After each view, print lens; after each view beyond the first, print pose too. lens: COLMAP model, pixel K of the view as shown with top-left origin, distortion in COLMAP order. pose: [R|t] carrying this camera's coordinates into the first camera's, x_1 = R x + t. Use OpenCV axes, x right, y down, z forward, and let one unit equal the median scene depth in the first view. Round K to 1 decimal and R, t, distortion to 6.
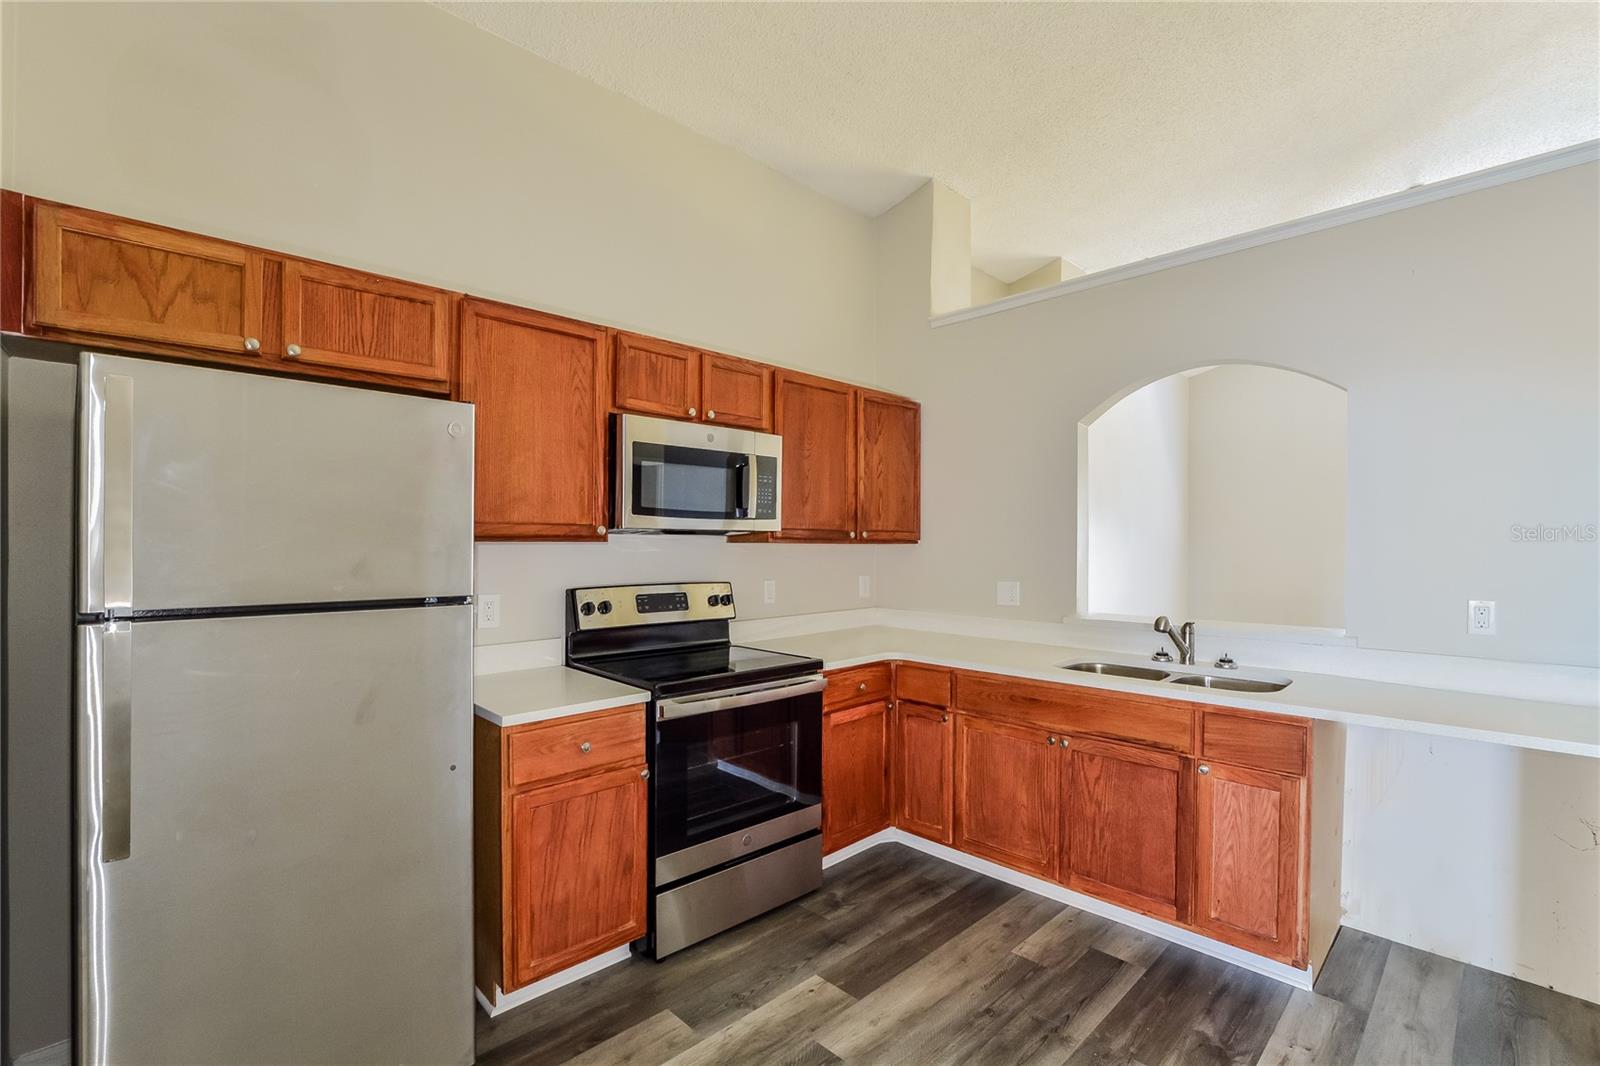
lens RADIAL K [[721.0, 0, 803.3], [0, 721.0, 542.1], [0, 0, 1]] dist [-0.018183, 0.001050]
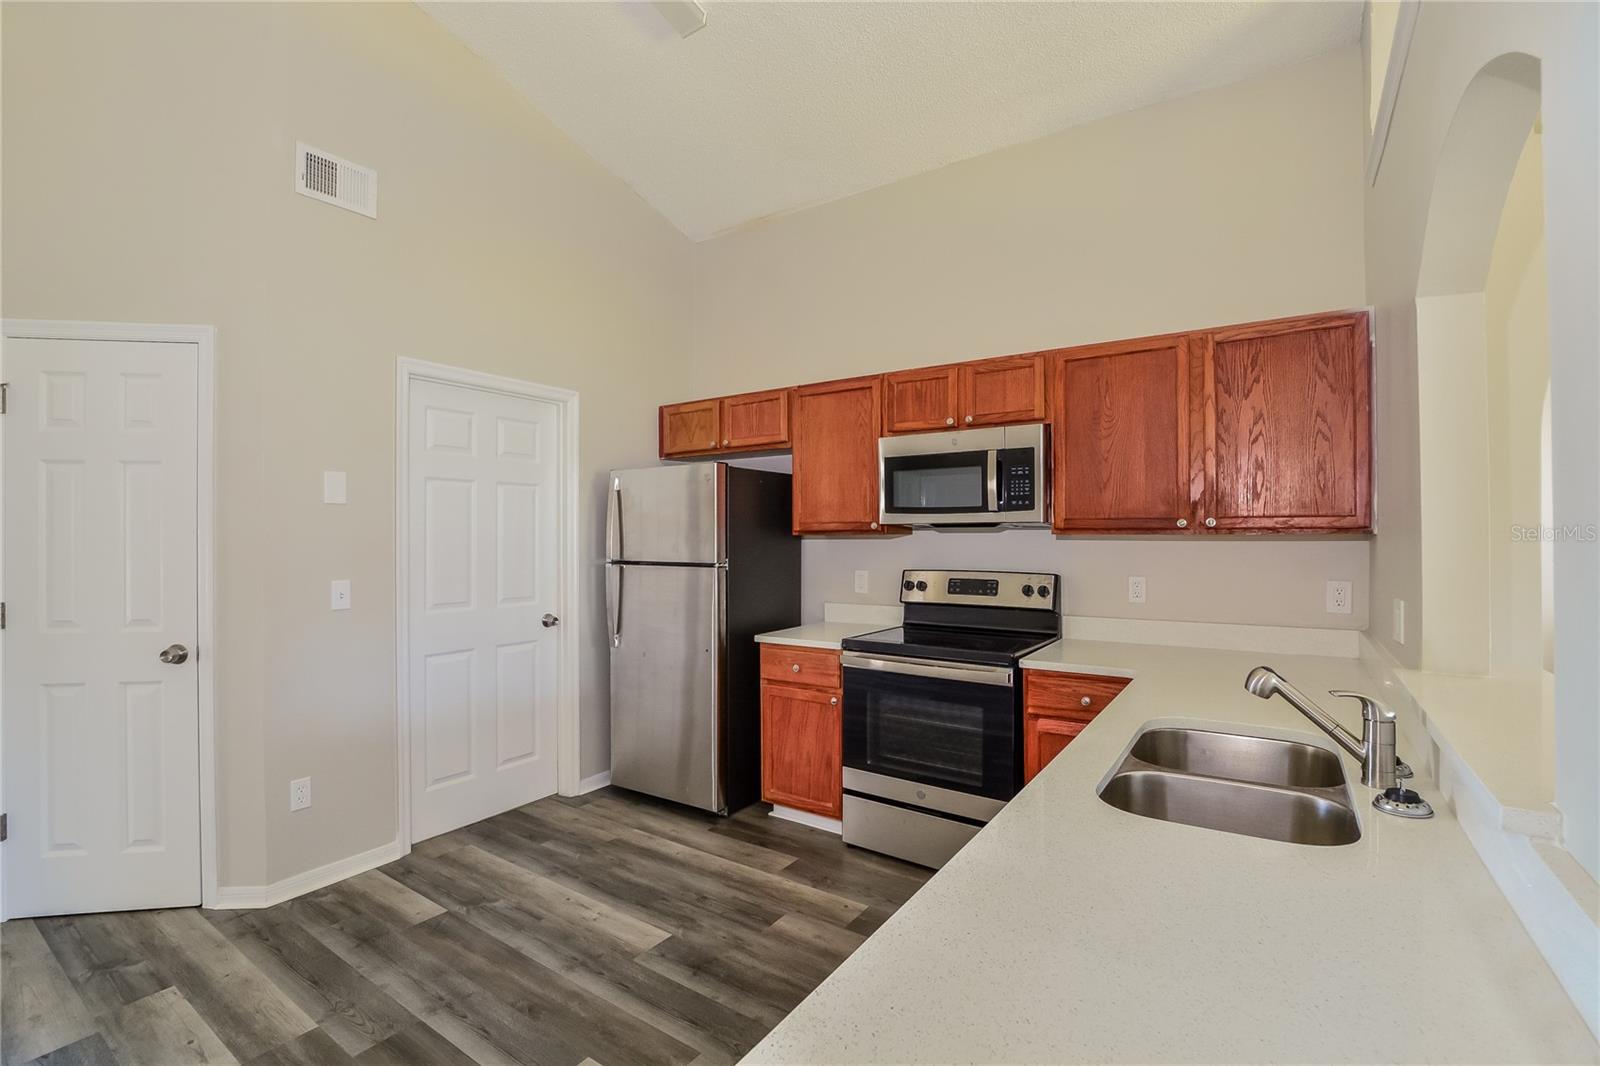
lens RADIAL K [[721.0, 0, 805.0], [0, 721.0, 533.0], [0, 0, 1]] dist [-0.018183, 0.001050]
pose [[0.205813, -0.009198, -0.978548, 0.923657], [0.001959, 0.999958, -0.008987, 0.008261], [0.978589, -0.000068, 0.205822, 0.535308]]
